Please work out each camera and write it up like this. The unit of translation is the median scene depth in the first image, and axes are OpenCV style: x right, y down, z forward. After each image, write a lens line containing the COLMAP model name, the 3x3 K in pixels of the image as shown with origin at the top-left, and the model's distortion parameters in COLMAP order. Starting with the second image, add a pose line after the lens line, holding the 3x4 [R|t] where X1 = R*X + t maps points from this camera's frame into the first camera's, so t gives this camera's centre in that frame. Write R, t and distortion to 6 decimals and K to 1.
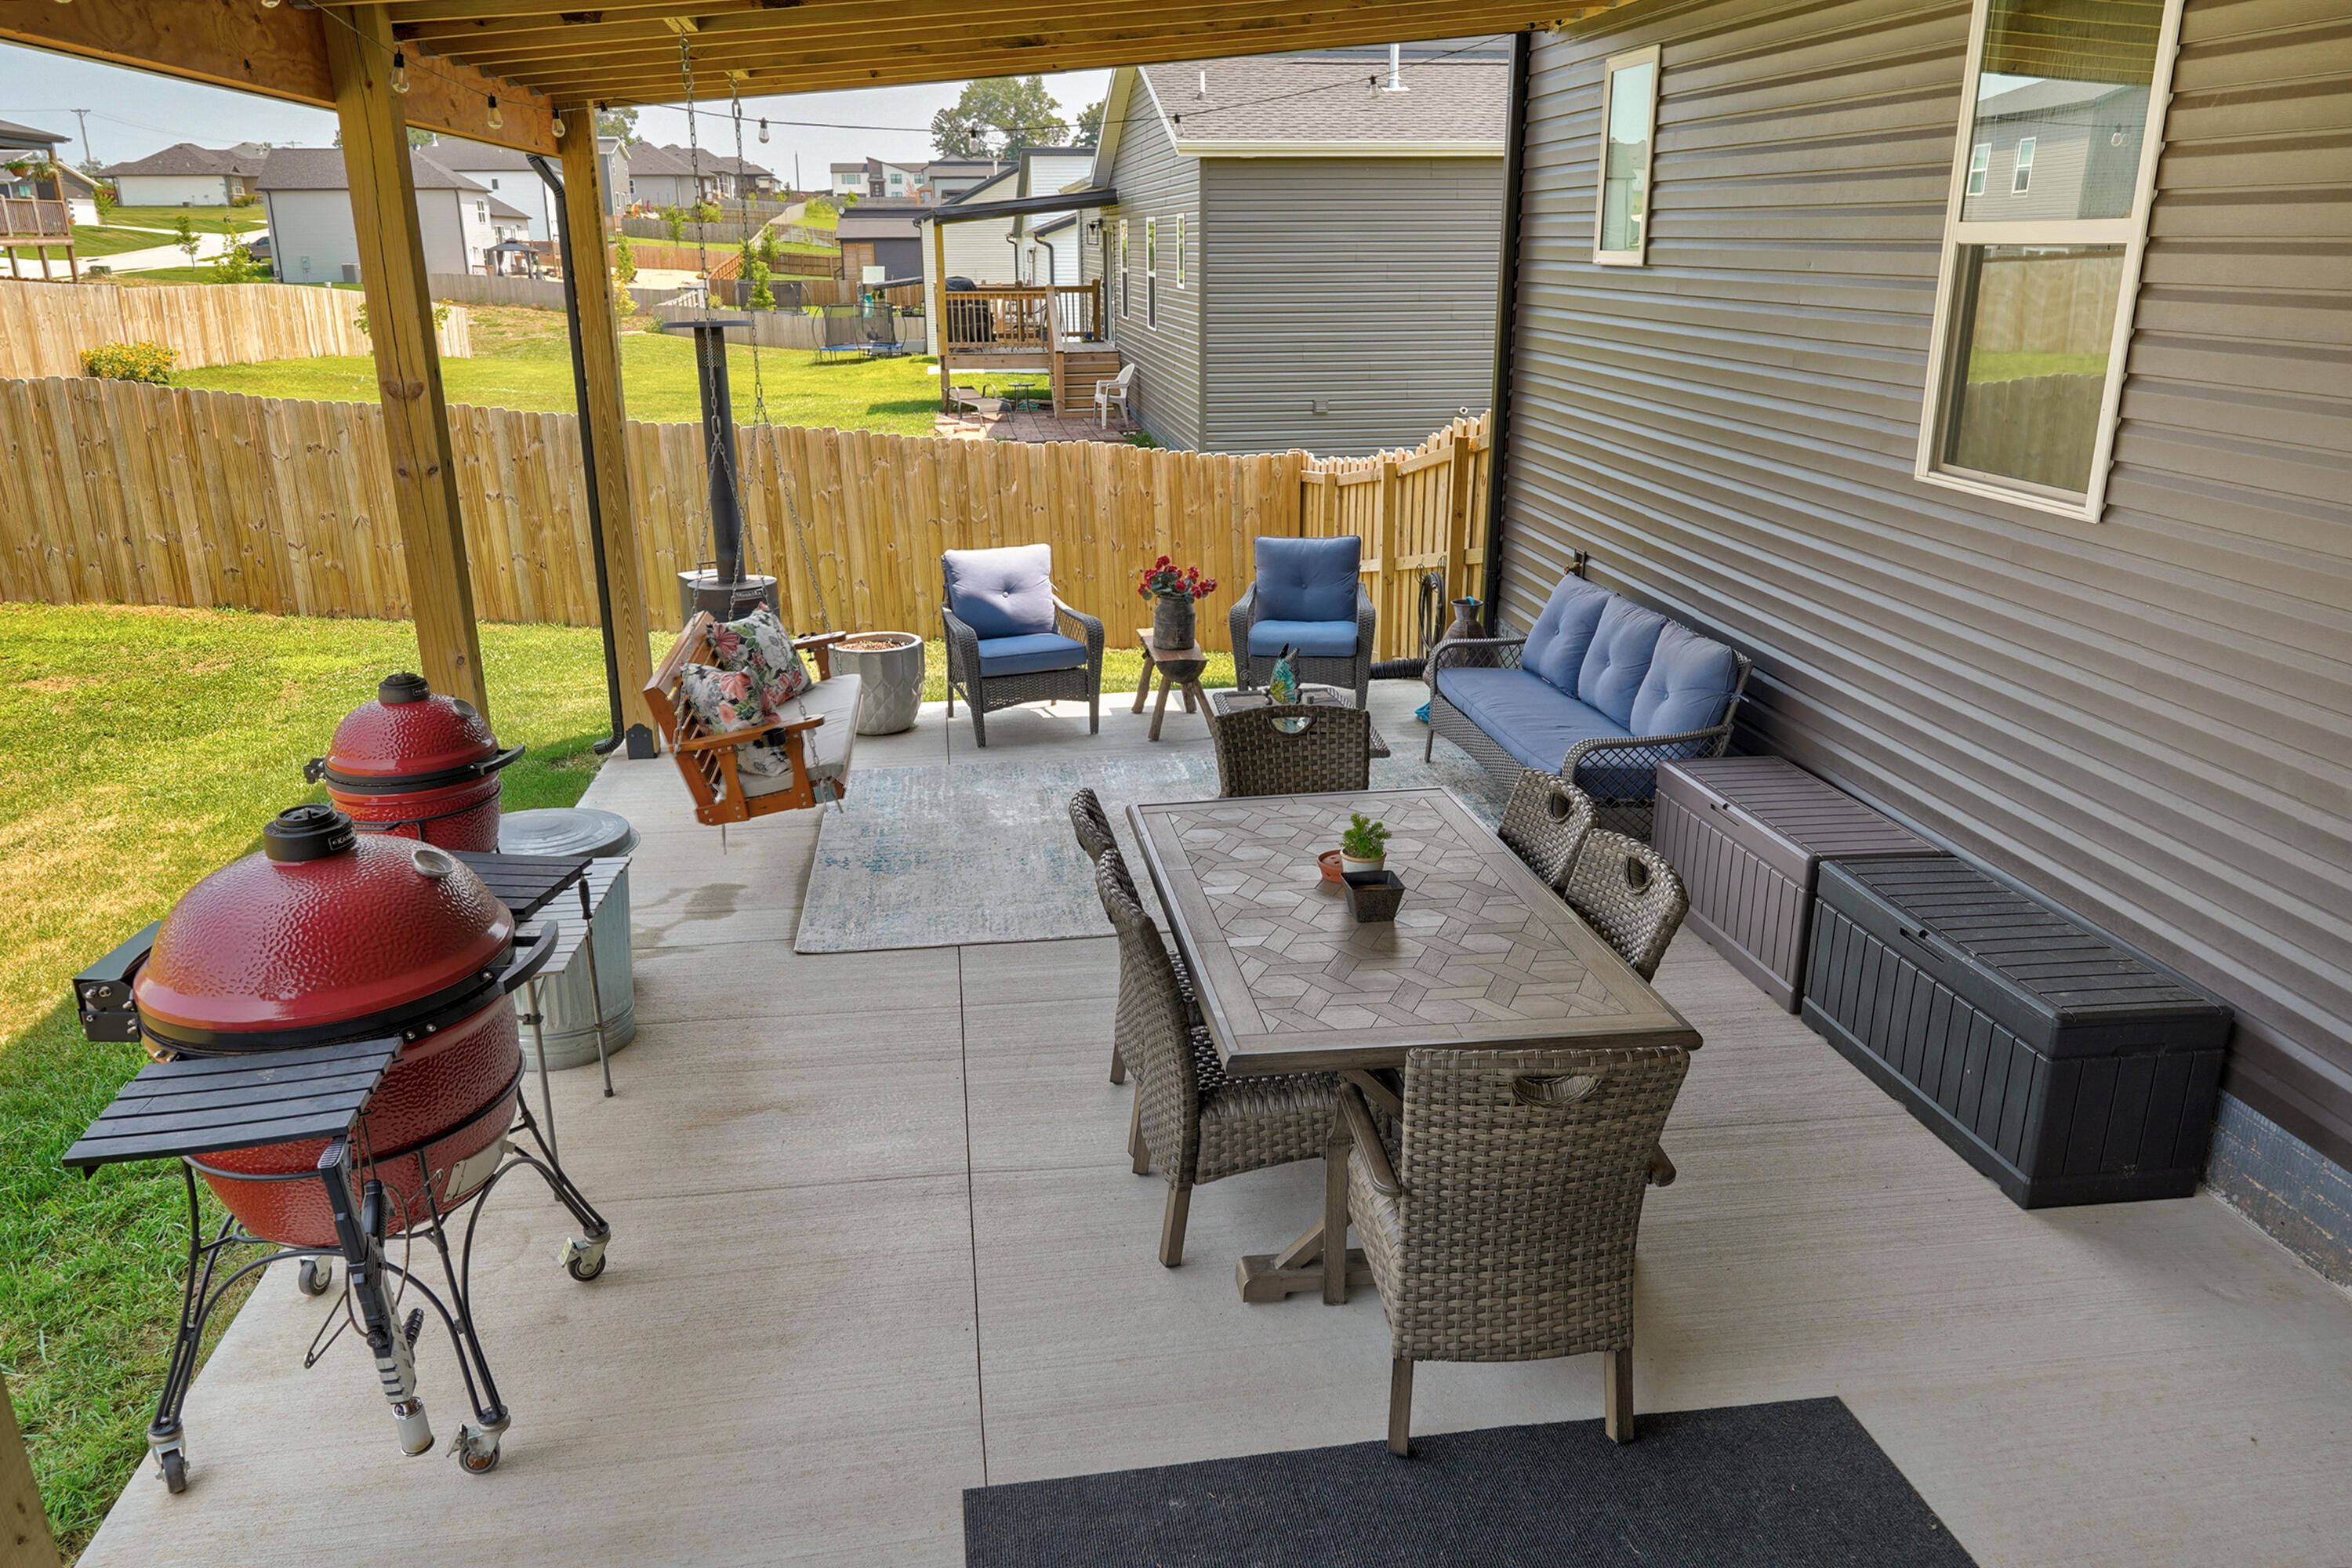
lens RADIAL K [[1661.7, 0, 1176.0], [0, 1661.7, 784.0], [0, 0, 1]] dist [0.009465, -0.000225]
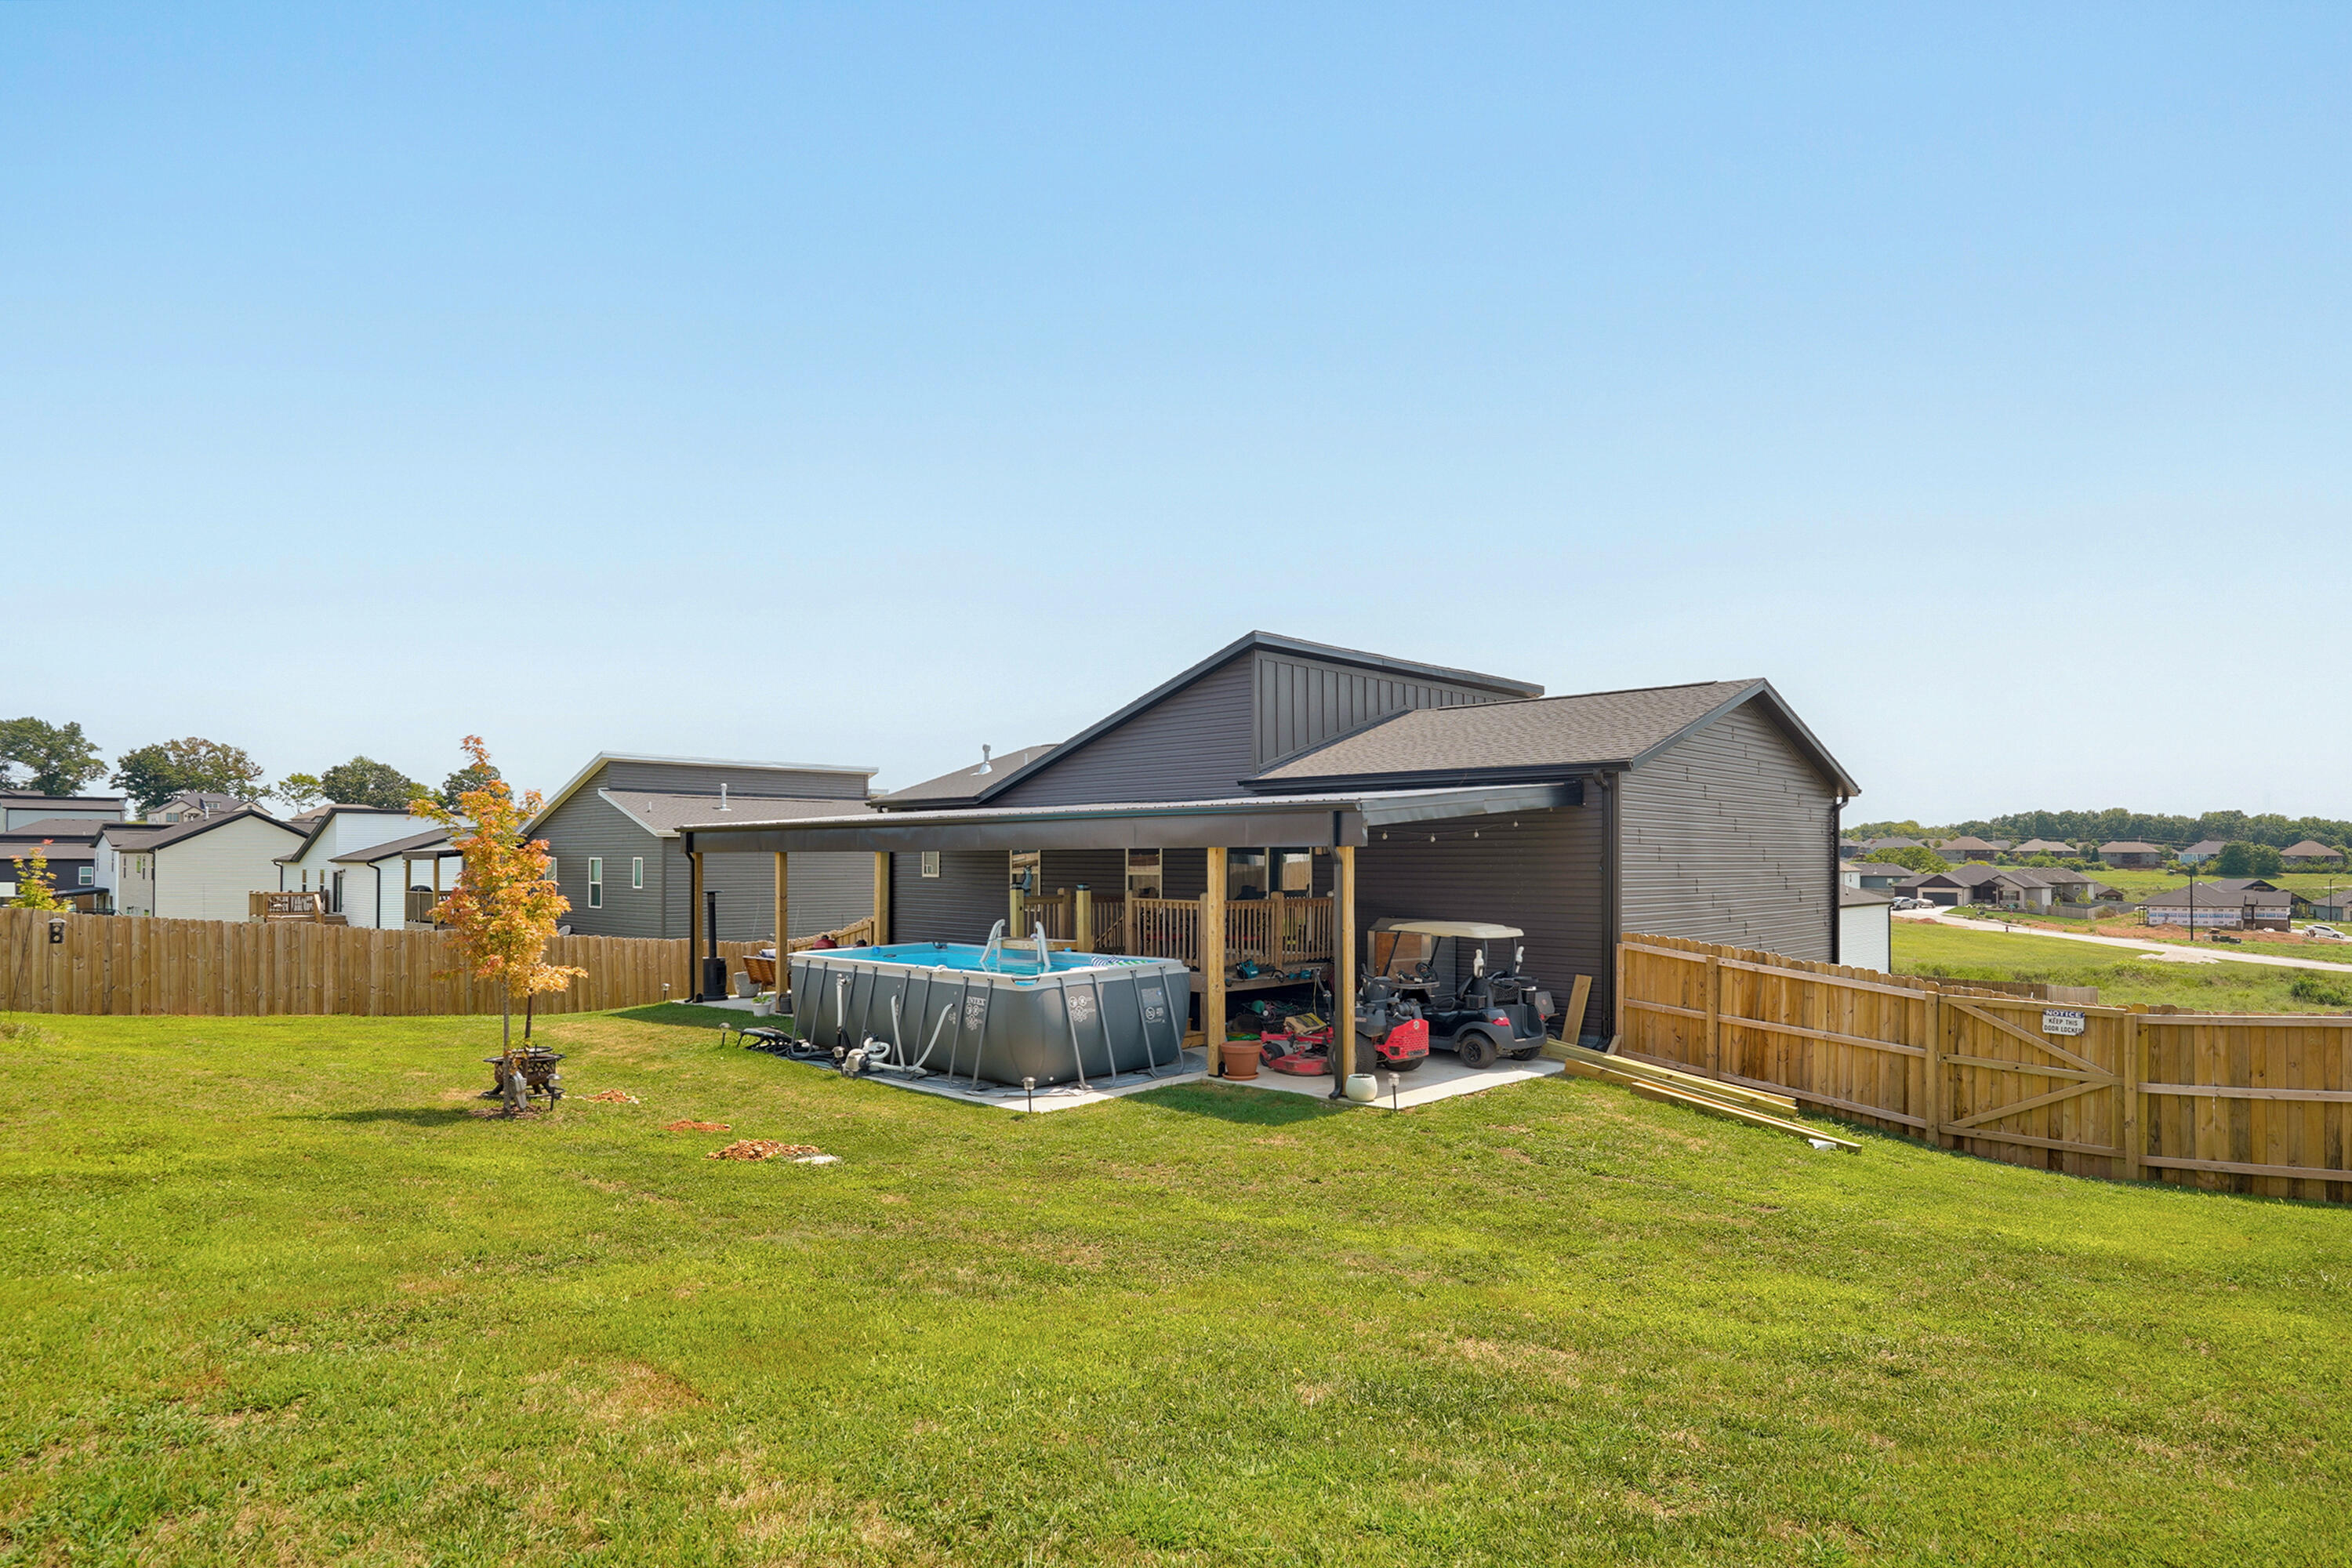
lens RADIAL K [[1308.5, 0, 1176.0], [0, 1308.5, 865.9], [0, 0, 1]] dist [0.002879, 0.001175]
pose [[0.782614, 0.008691, 0.622447, -0.060619], [0.185436, 0.951254, -0.246434, 0.028521], [-0.594247, 0.308286, 0.742853, -0.088681]]
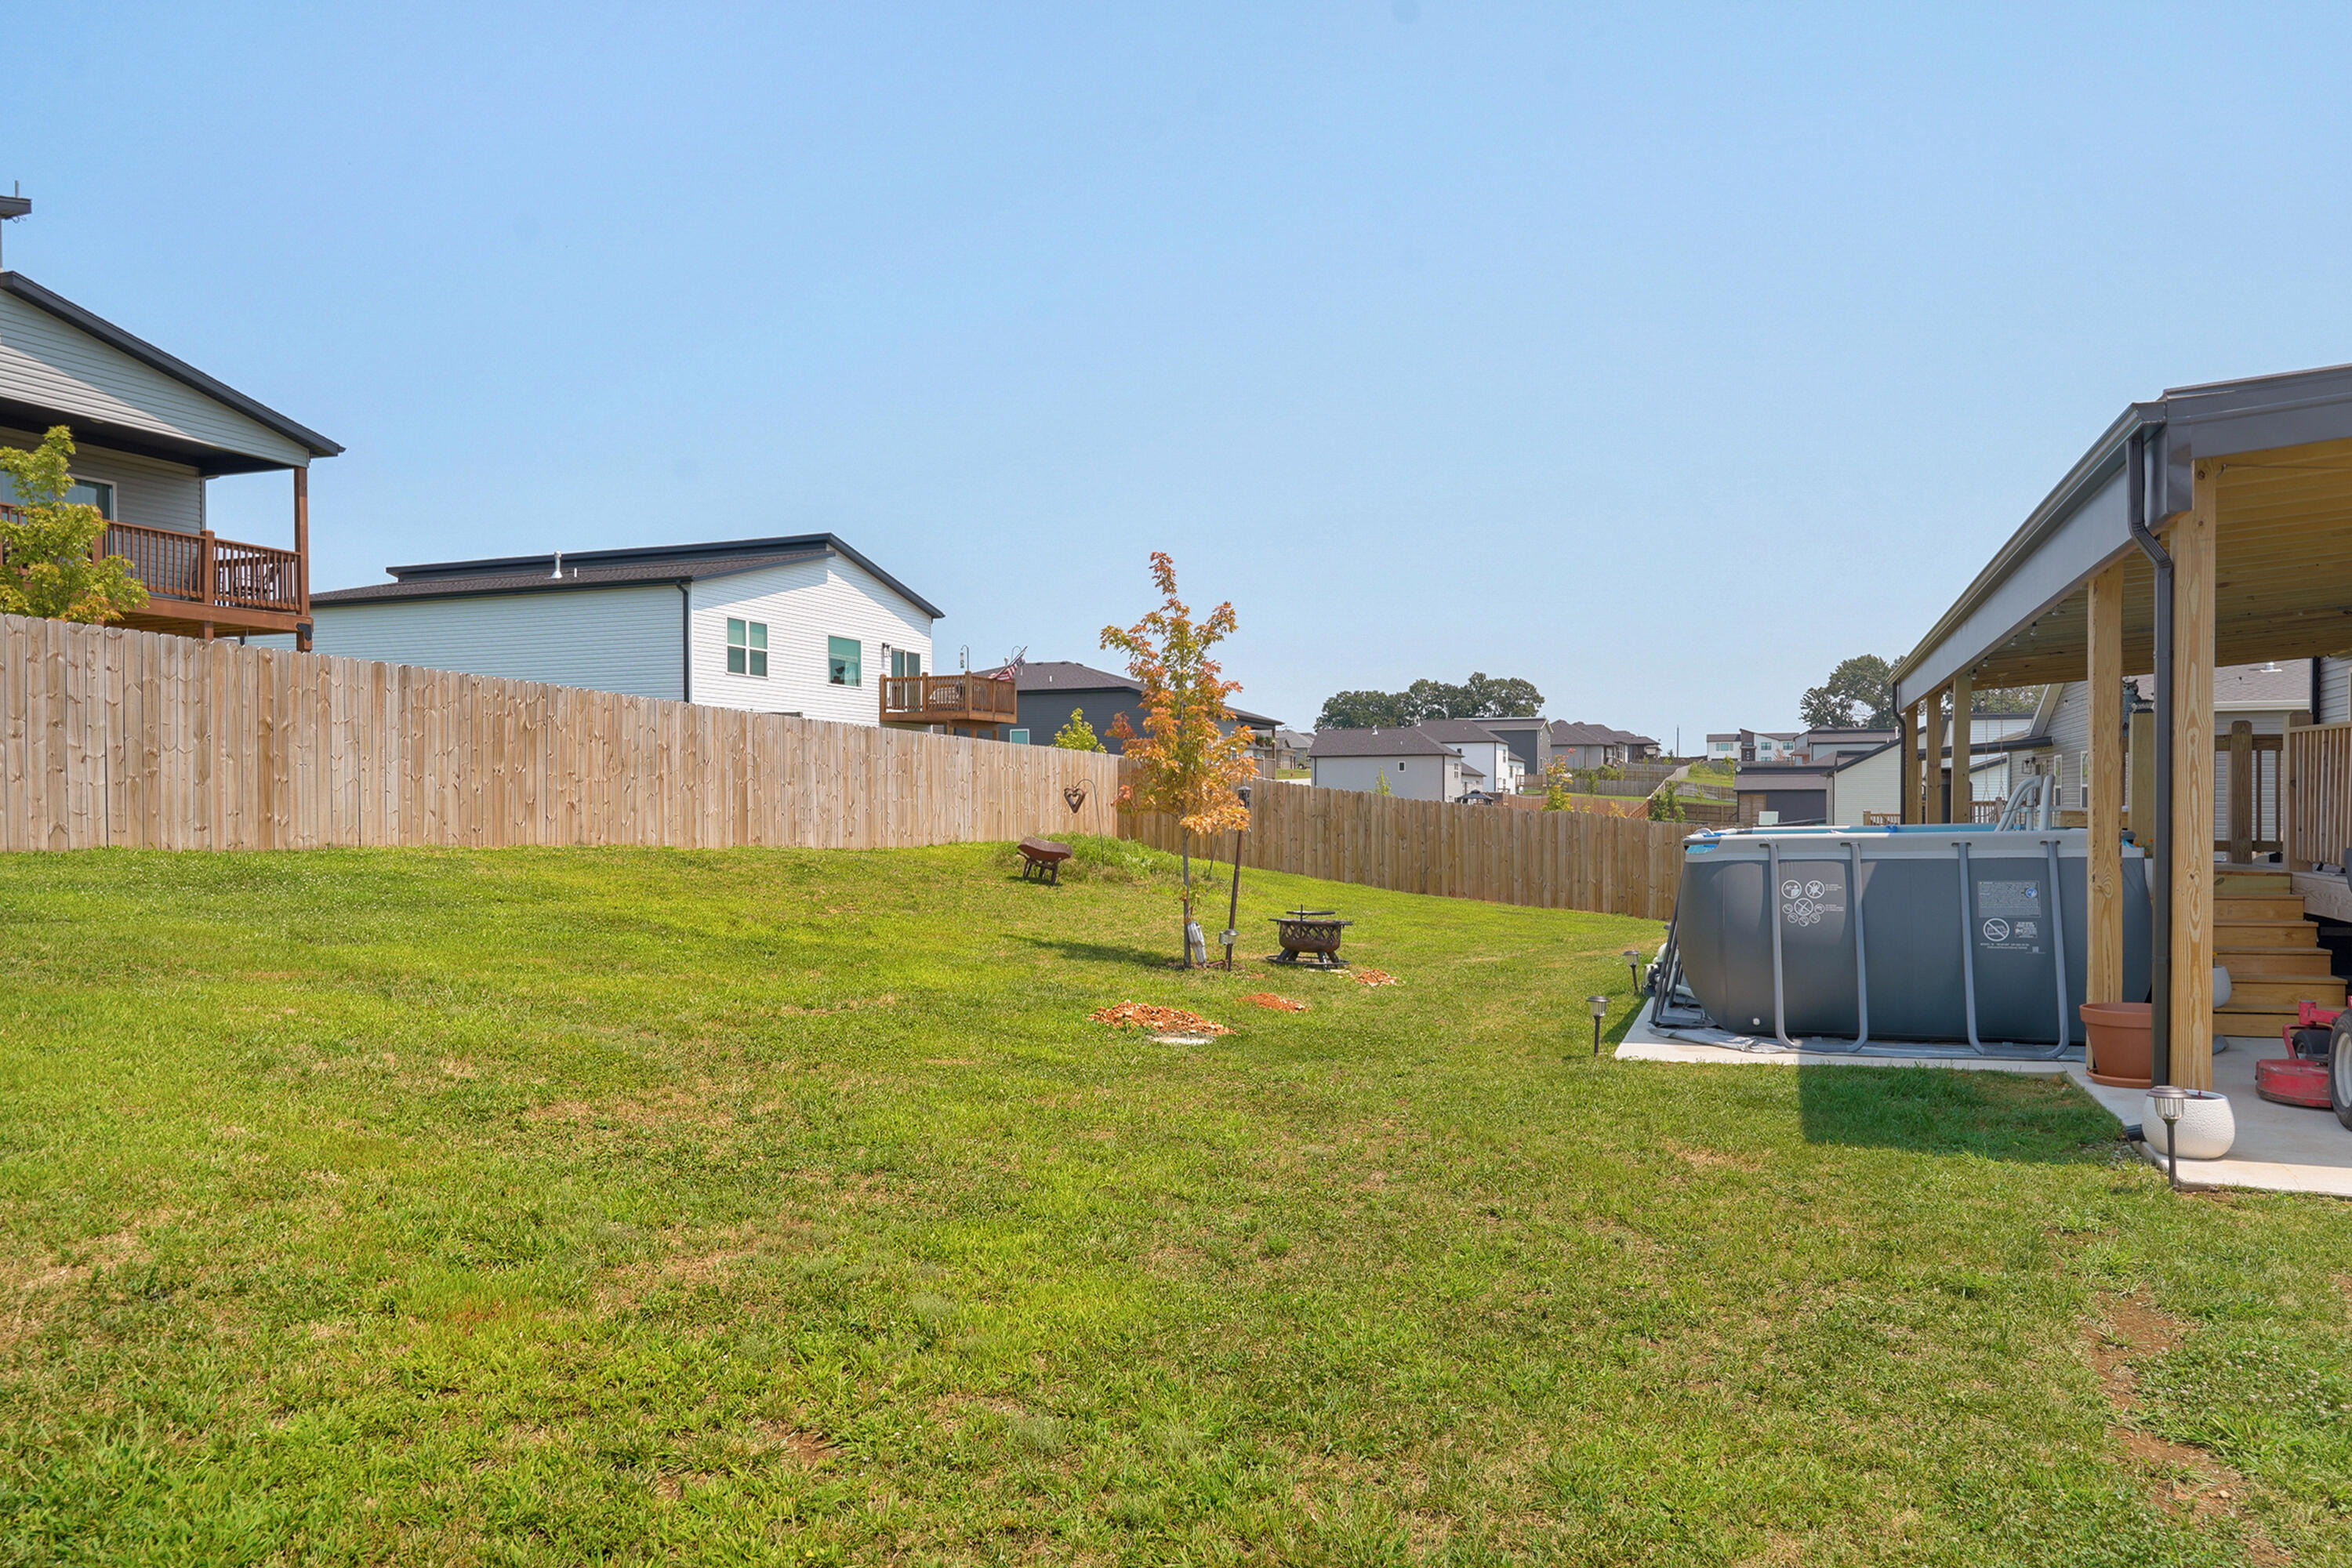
lens RADIAL K [[1572.9, 0, 1176.0], [0, 1572.9, 784.0], [0, 0, 1]] dist [-0.003033, -0.001613]
pose [[0.877048, 0.001772, -0.480399, -0.006628], [-0.156181, 0.946723, -0.281642, 0.030496], [0.454305, 0.322043, 0.830599, -0.077607]]
